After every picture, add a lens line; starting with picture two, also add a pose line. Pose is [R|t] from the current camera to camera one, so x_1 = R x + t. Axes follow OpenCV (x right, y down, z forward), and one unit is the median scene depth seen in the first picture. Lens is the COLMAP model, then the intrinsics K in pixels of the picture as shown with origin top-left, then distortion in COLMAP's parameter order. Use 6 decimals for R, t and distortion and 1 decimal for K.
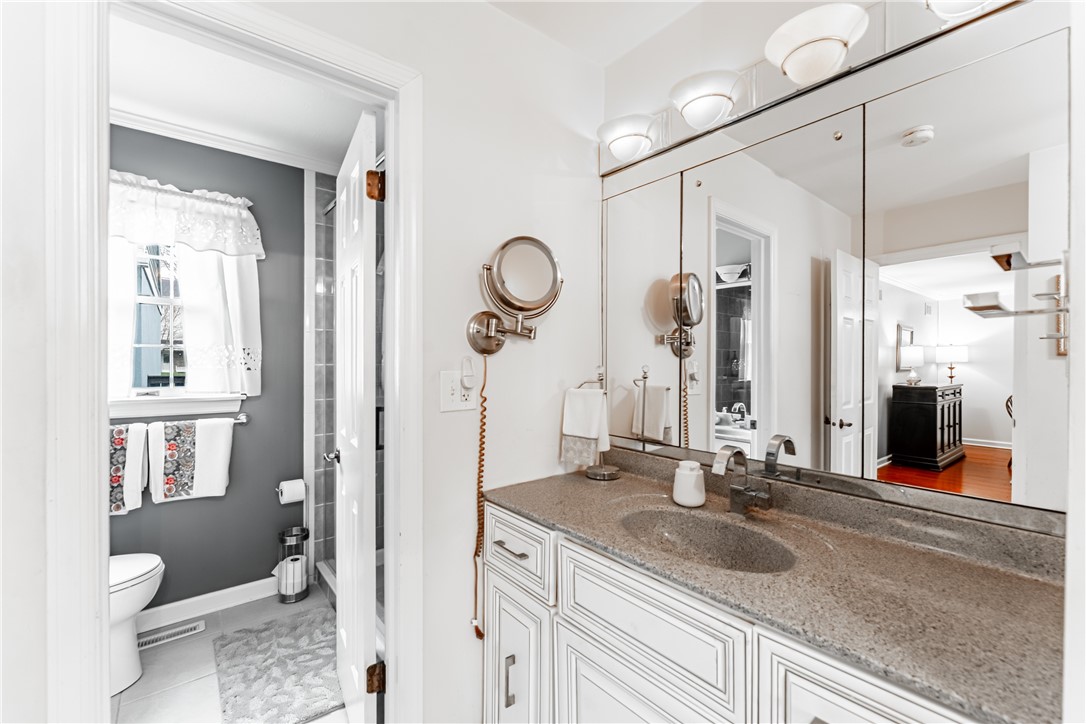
lens RADIAL K [[455.1, 0, 548.8], [0, 455.1, 363.6], [0, 0, 1]] dist [-0.002486, -0.000360]
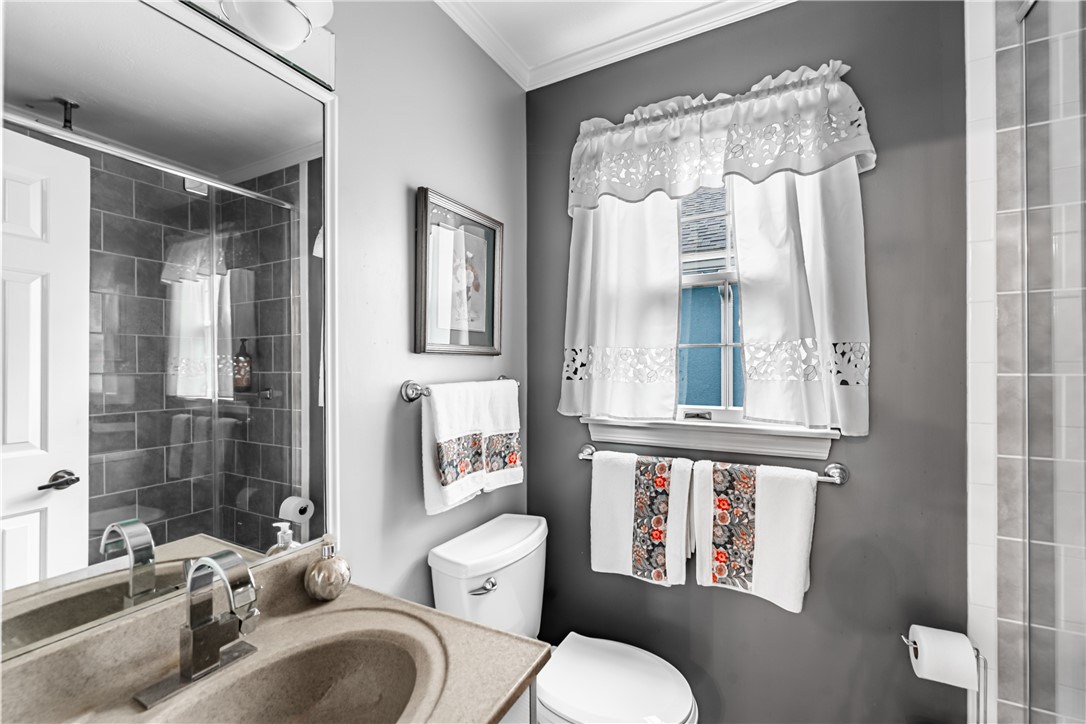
lens RADIAL K [[455.1, 0, 546.0], [0, 455.1, 365.1], [0, 0, 1]] dist [-0.002486, -0.000360]
pose [[0.373872, -0.004870, -0.927468, -0.323992], [0.001473, 0.999988, -0.004657, -0.006823], [0.927479, 0.000375, 0.373875, 0.519063]]
